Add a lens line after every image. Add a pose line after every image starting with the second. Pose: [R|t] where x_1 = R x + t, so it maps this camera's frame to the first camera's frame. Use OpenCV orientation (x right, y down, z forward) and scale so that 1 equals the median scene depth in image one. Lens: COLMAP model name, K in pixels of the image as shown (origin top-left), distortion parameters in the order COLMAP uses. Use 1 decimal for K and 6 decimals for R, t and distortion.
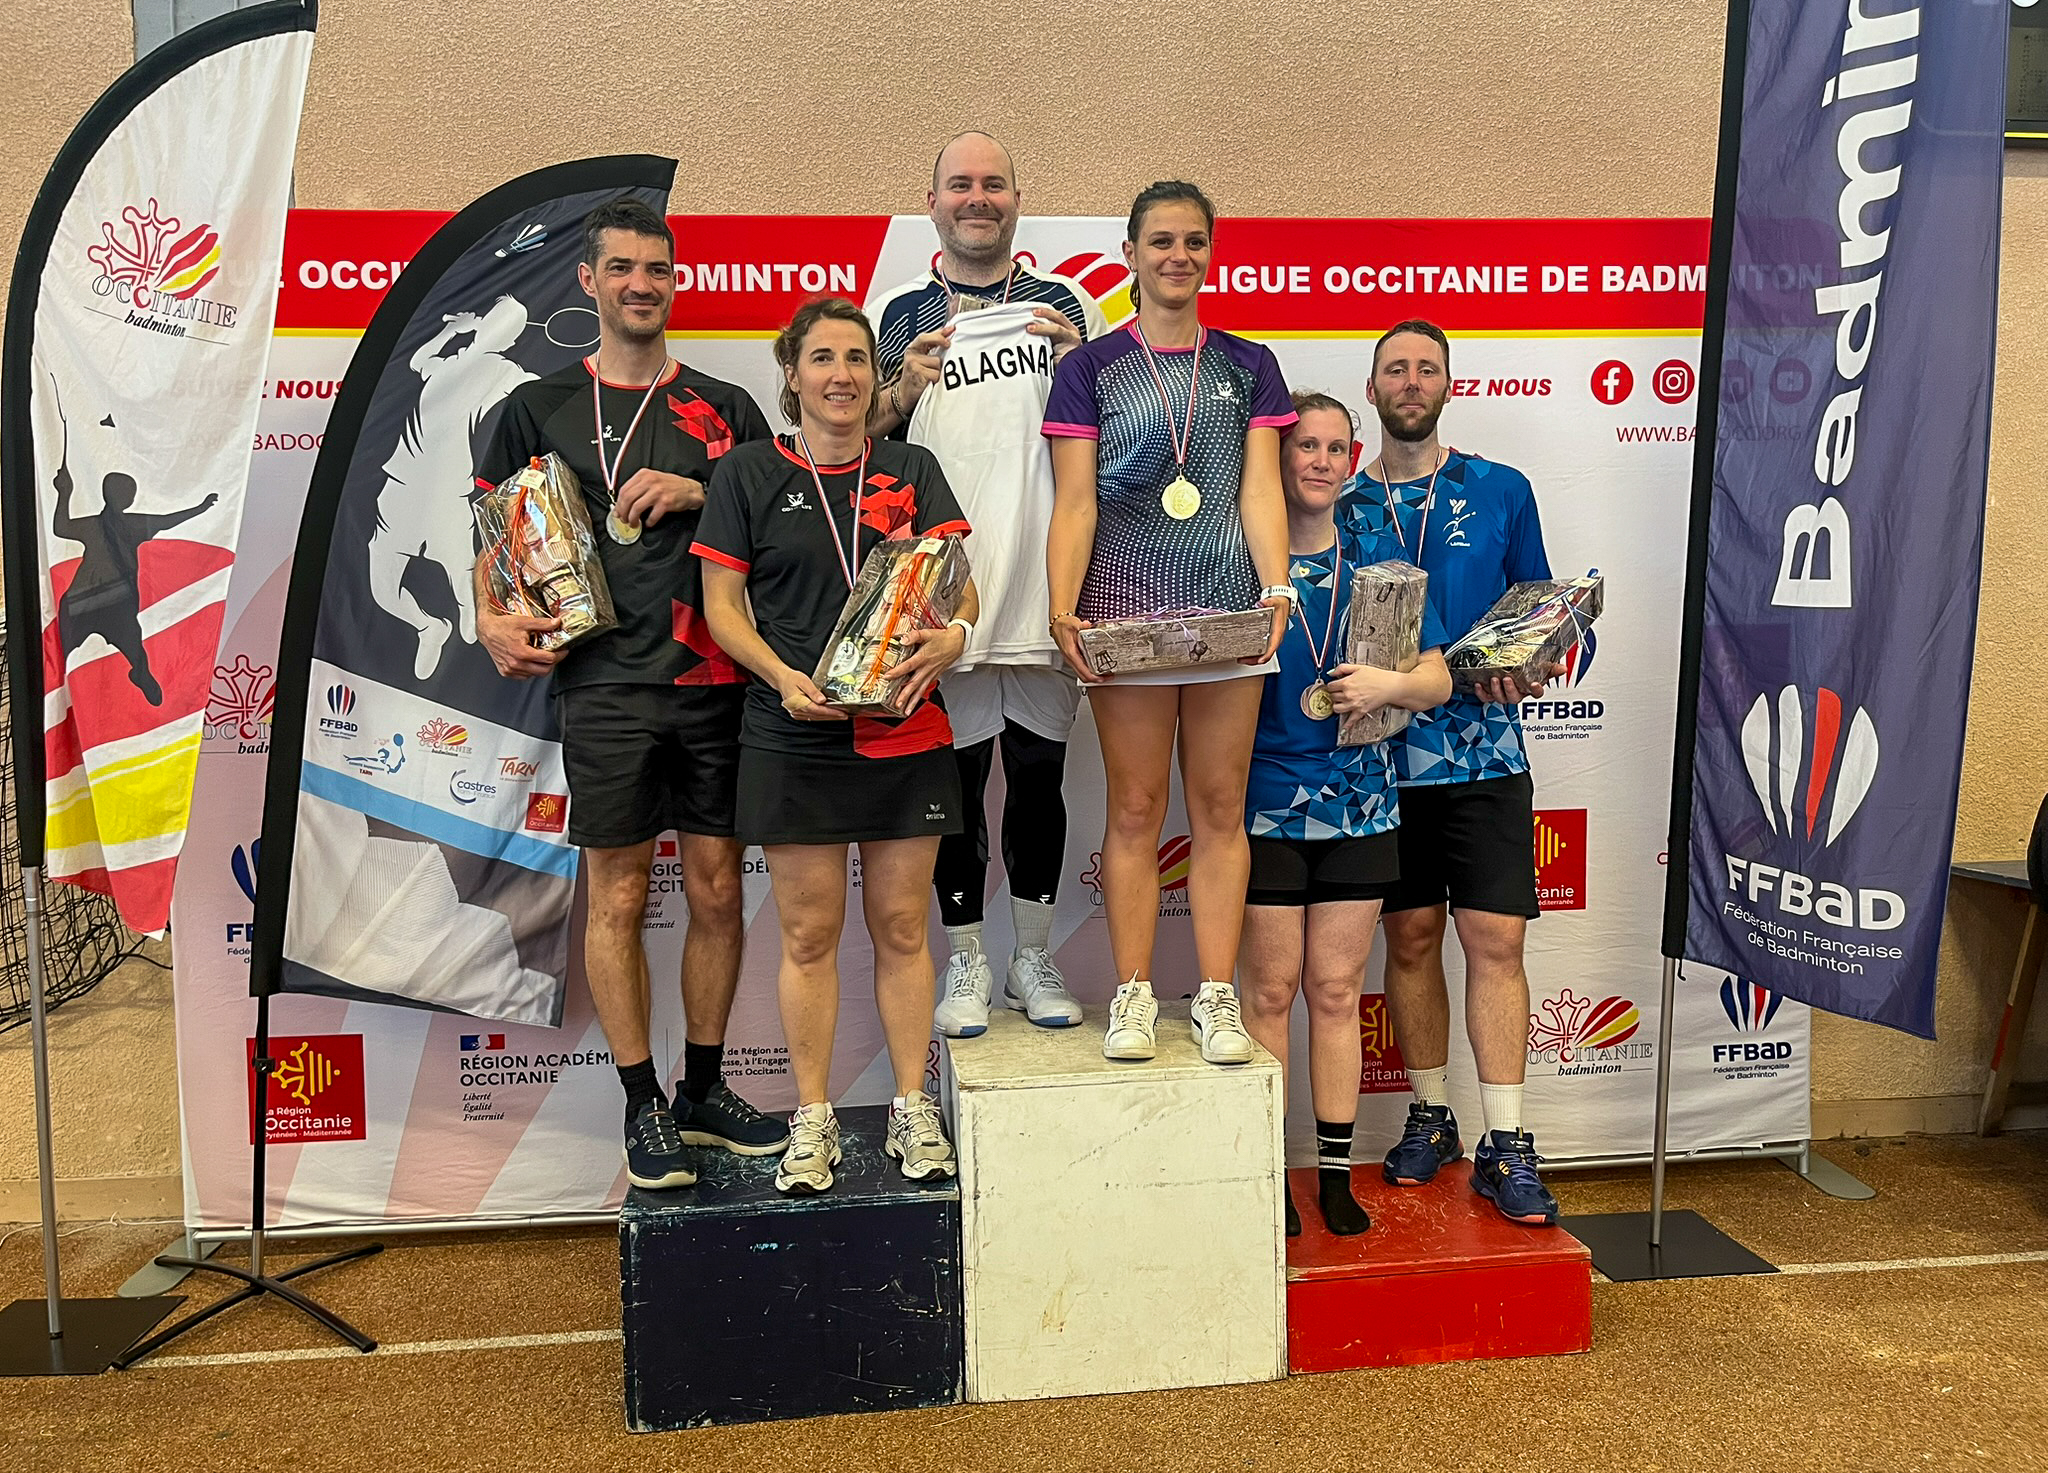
lens RADIAL K [[1604.7, 0, 1061.6], [0, 1604.7, 769.9], [0, 0, 1]] dist [0.048999, -0.064567]
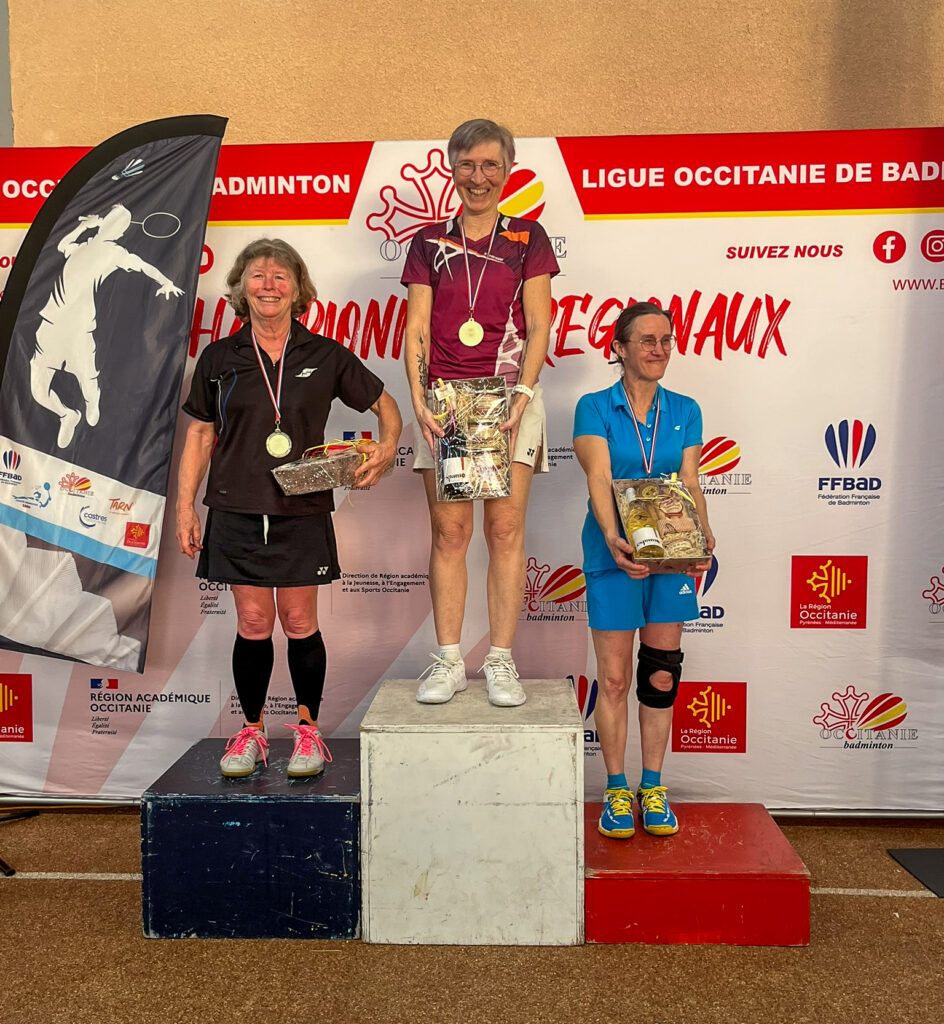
lens RADIAL K [[1139.9, 0, 478.6], [0, 1139.9, 511.9], [0, 0, 1]] dist [0.023847, -0.010726]
pose [[0.985930, 0.026695, -0.165015, 0.169576], [-0.027099, 0.999633, -0.000196, -0.004763], [0.164949, 0.004665, 0.986291, -0.019155]]
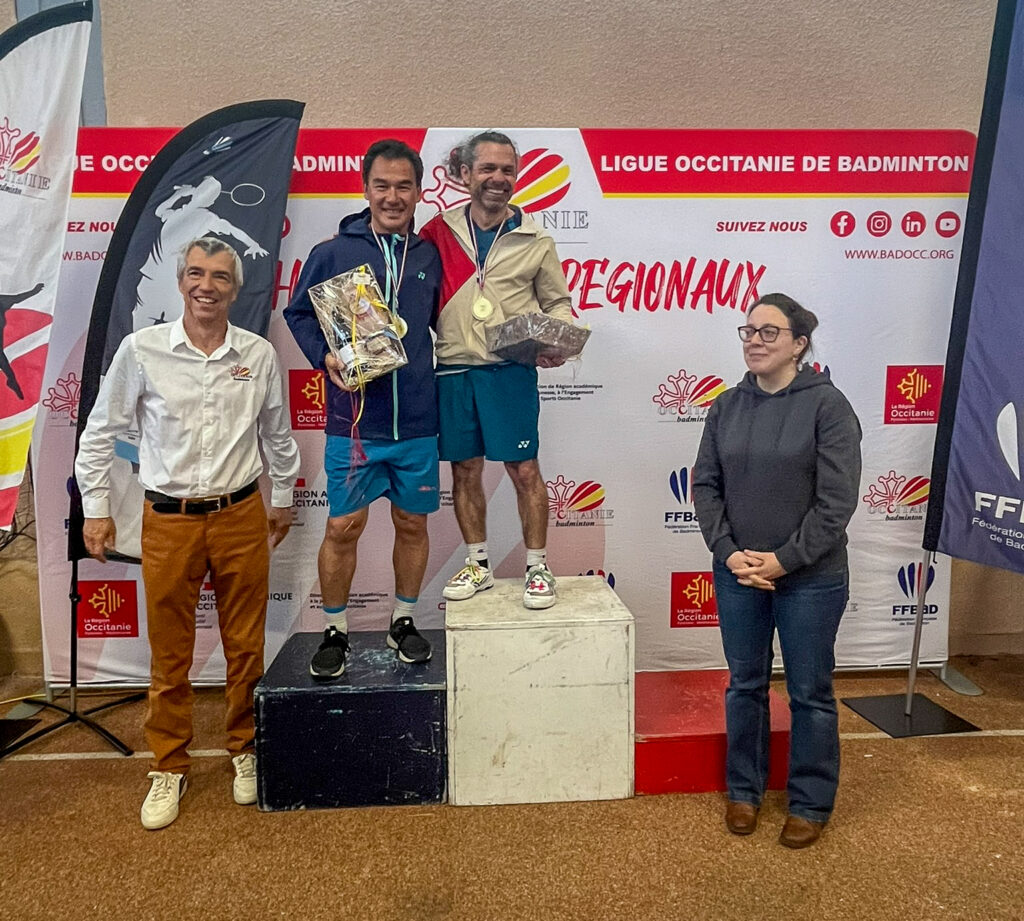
lens RADIAL K [[830.7, 0, 517.9], [0, 830.7, 457.9], [0, 0, 1]] dist [-0.002295, -0.004039]
pose [[0.998046, 0.017966, -0.059840, 0.053234], [-0.016278, 0.999459, 0.028581, -0.009544], [0.060322, -0.027551, 0.997799, 0.088322]]
